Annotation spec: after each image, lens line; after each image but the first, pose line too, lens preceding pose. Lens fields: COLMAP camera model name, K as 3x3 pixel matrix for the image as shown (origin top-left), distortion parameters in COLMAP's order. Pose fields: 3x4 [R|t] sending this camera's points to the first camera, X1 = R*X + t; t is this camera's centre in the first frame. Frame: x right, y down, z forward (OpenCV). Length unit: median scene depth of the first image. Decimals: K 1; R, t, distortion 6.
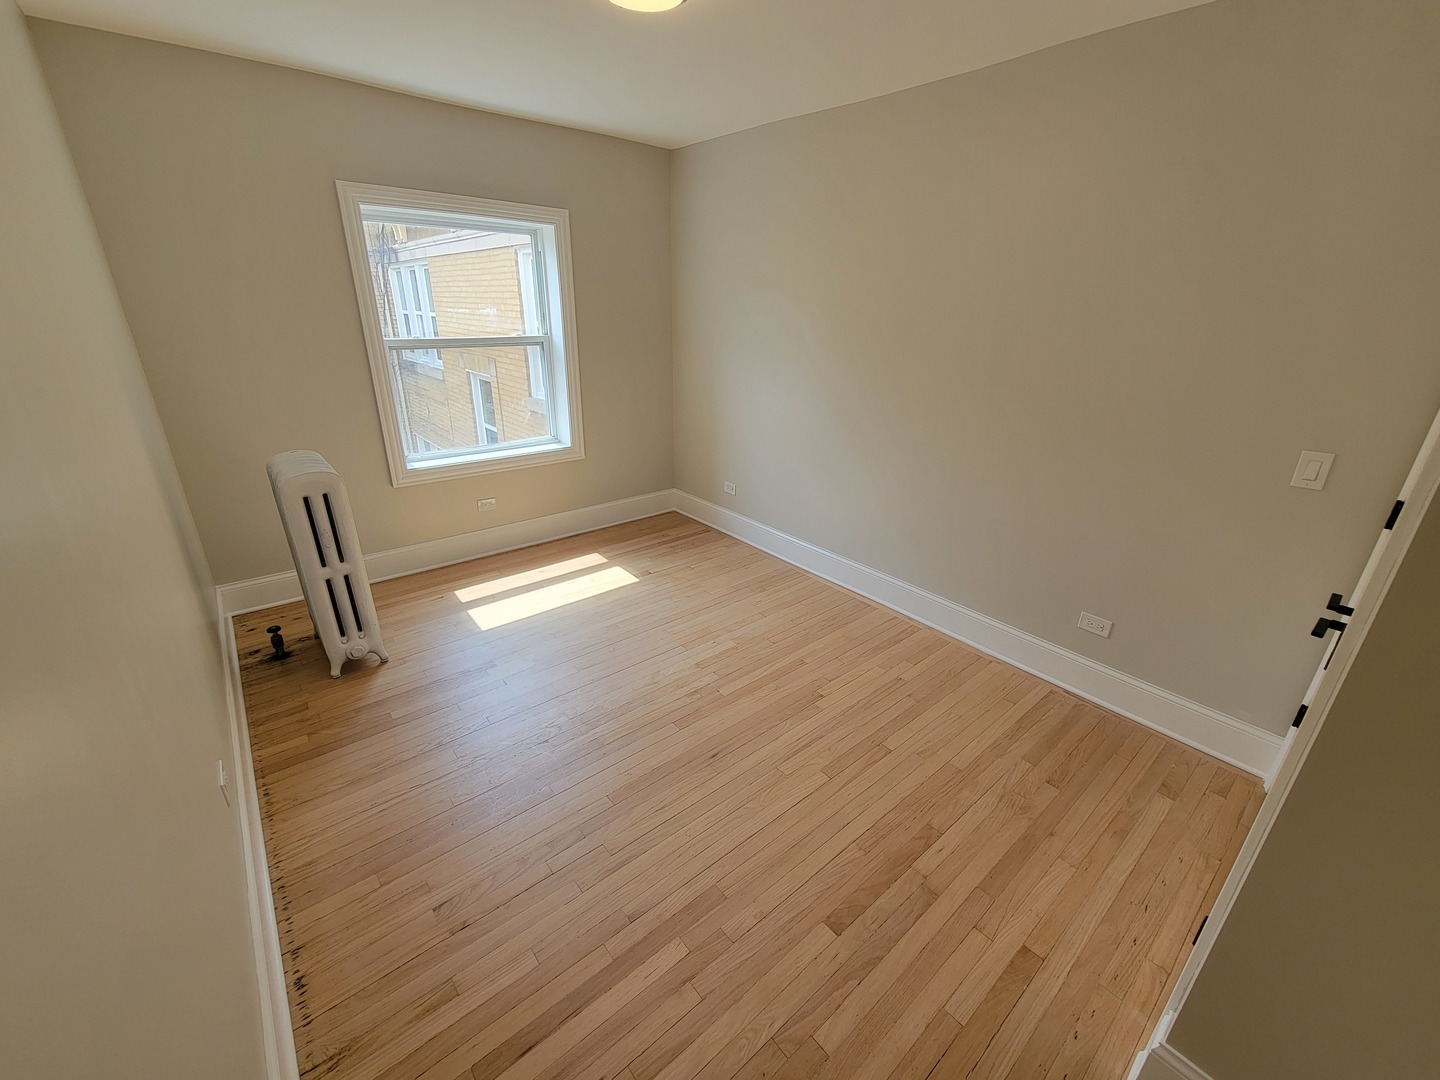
lens RADIAL K [[593.1, 0, 715.7], [0, 593.1, 539.1], [0, 0, 1]] dist [-0.000172, 0.000273]
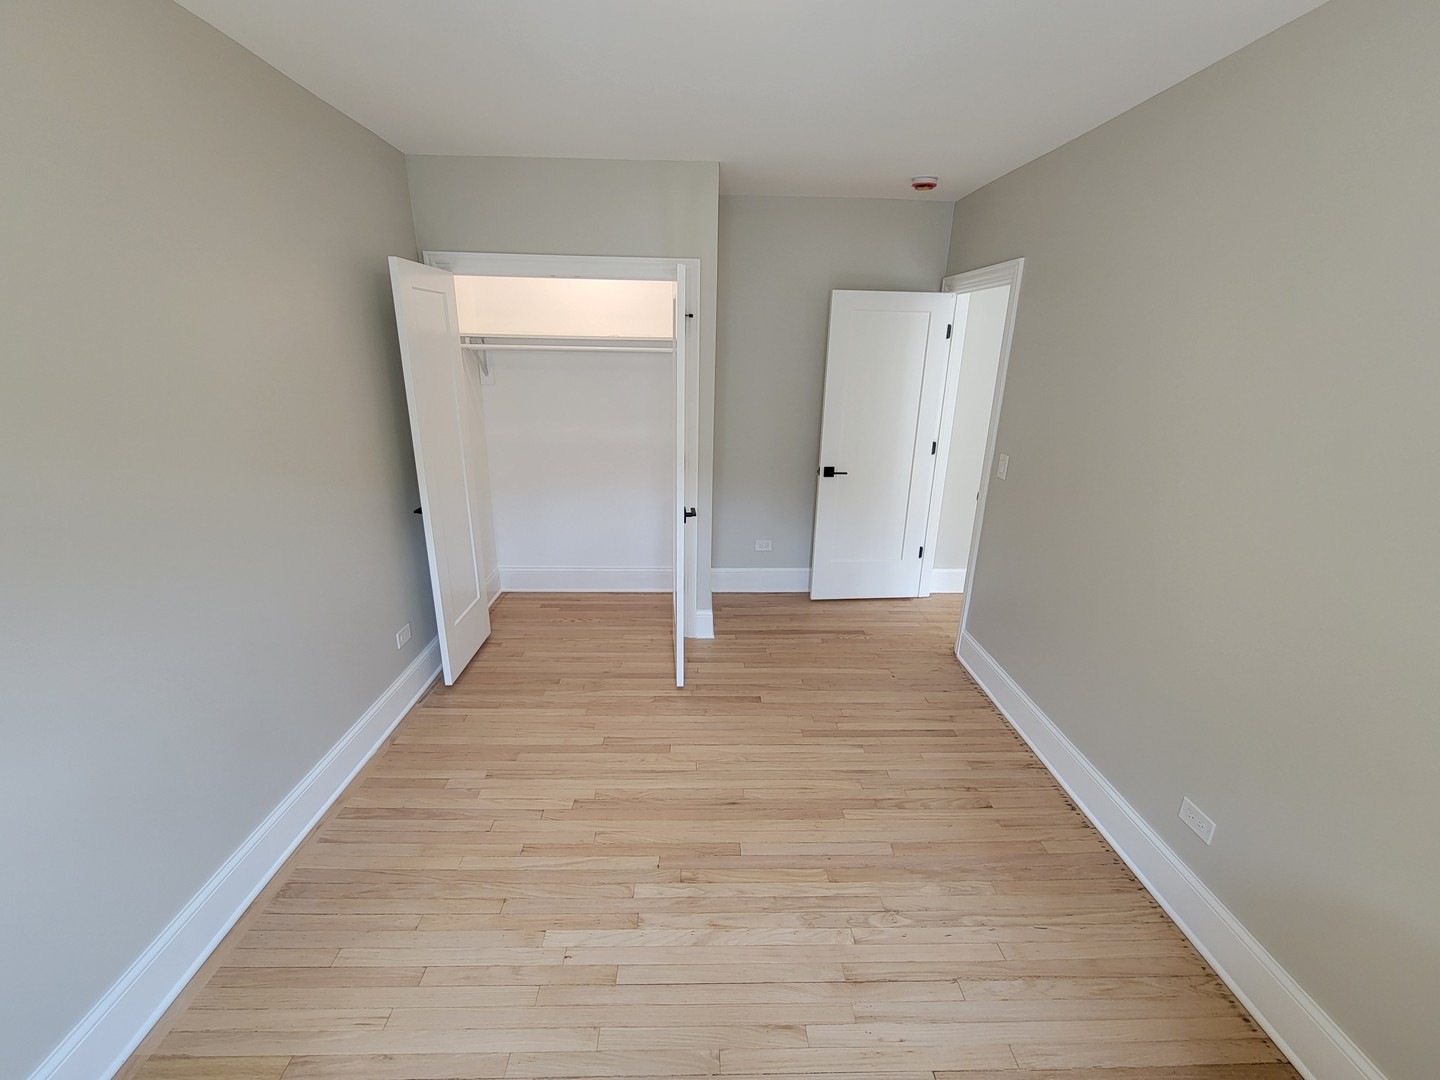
lens RADIAL K [[606.0, 0, 716.4], [0, 606.0, 541.8], [0, 0, 1]] dist [-0.001470, 0.000430]
pose [[-0.785753, -0.223864, 0.576608, -0.423184], [0.197531, 0.792577, 0.576891, -0.525968], [-0.586151, 0.567192, -0.578550, 1.203979]]
